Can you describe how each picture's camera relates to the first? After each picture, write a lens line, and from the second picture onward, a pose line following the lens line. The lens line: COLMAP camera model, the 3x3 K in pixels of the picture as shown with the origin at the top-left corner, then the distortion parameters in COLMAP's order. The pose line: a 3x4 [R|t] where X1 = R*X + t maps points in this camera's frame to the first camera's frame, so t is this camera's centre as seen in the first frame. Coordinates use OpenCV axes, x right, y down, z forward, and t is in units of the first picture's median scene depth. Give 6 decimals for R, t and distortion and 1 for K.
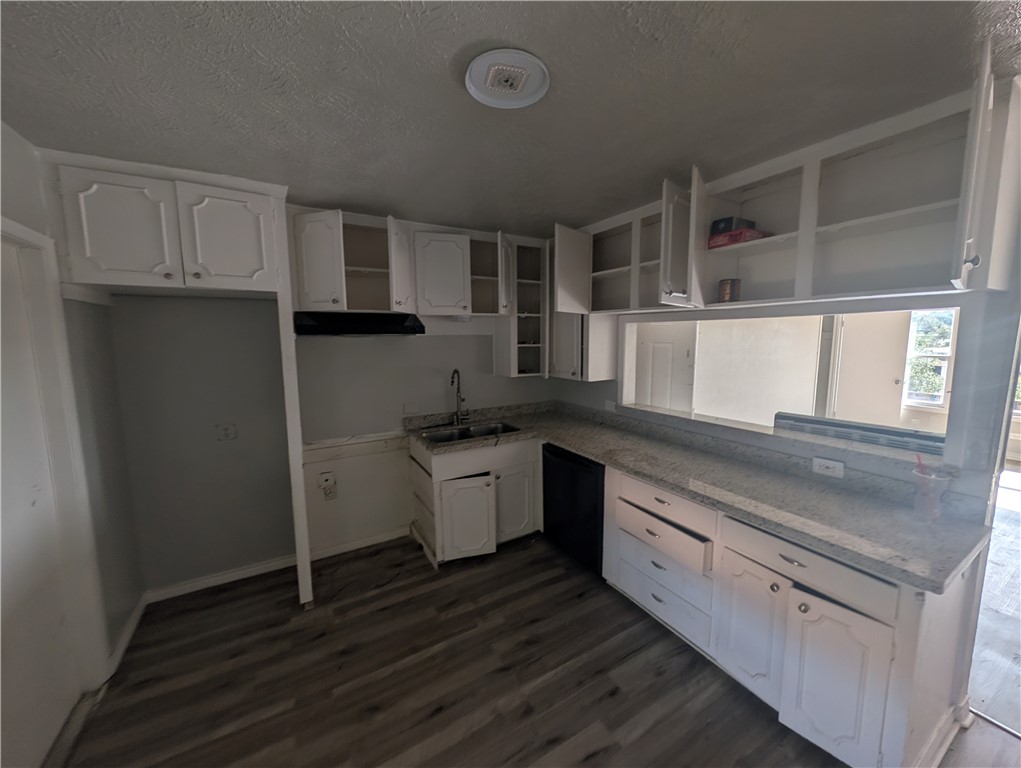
lens RADIAL K [[383.3, 0, 512.7], [0, 383.3, 381.1], [0, 0, 1]] dist [-0.001523, -0.000012]
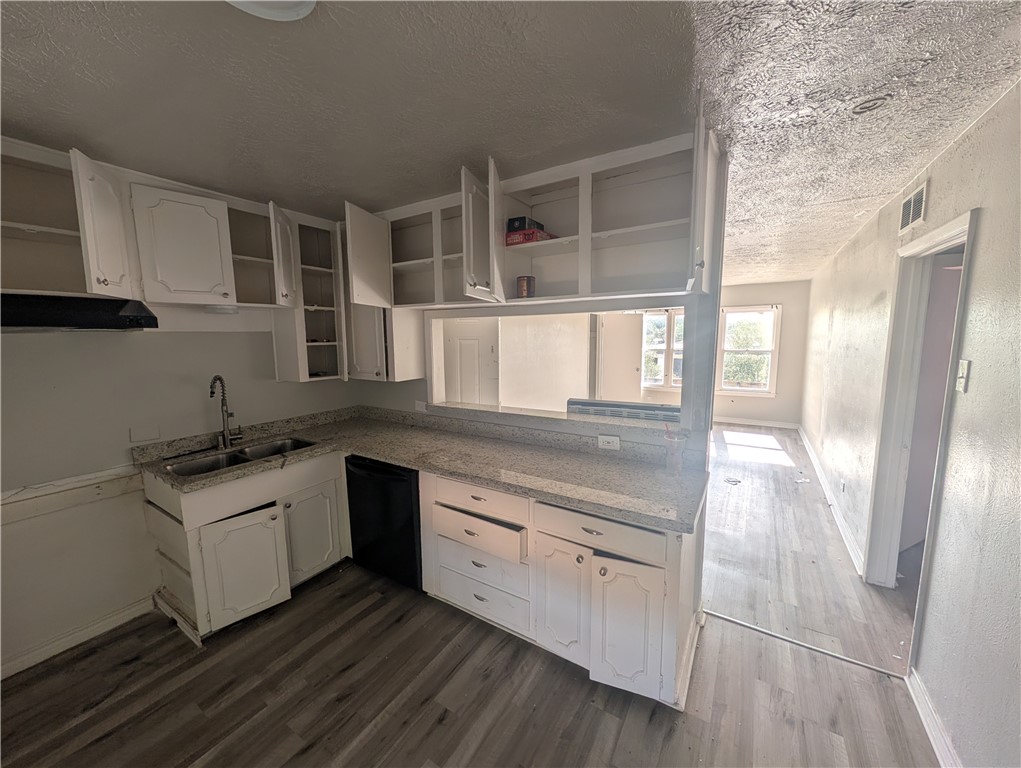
lens RADIAL K [[383.3, 0, 512.7], [0, 383.3, 381.1], [0, 0, 1]] dist [-0.001523, -0.000012]
pose [[0.882308, -0.054377, 0.467520, 0.018724], [0.056193, 0.998369, 0.010071, 0.006683], [-0.467305, 0.017386, 0.883925, 0.064910]]
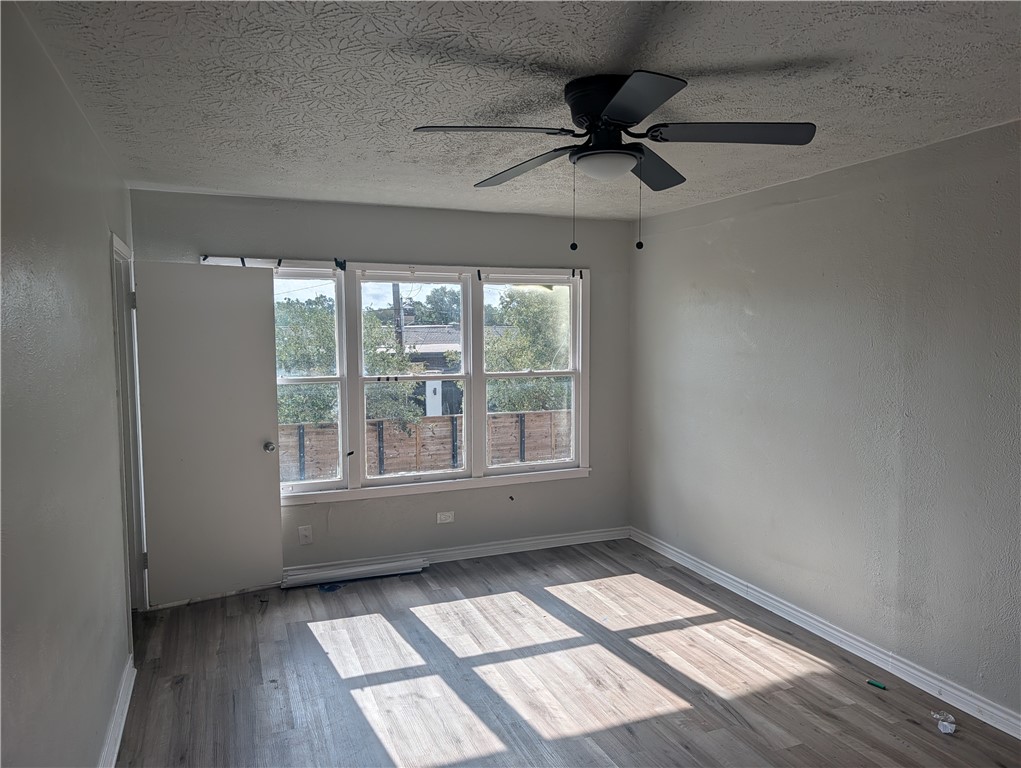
lens RADIAL K [[710.3, 0, 510.5], [0, 710.3, 384.0], [0, 0, 1]] dist [0.000481, 0.000249]
pose [[0.141966, -0.066697, 0.987622, 0.426553], [0.117287, 0.991832, 0.050121, -0.105088], [-0.982898, 0.108720, 0.148629, 0.923644]]
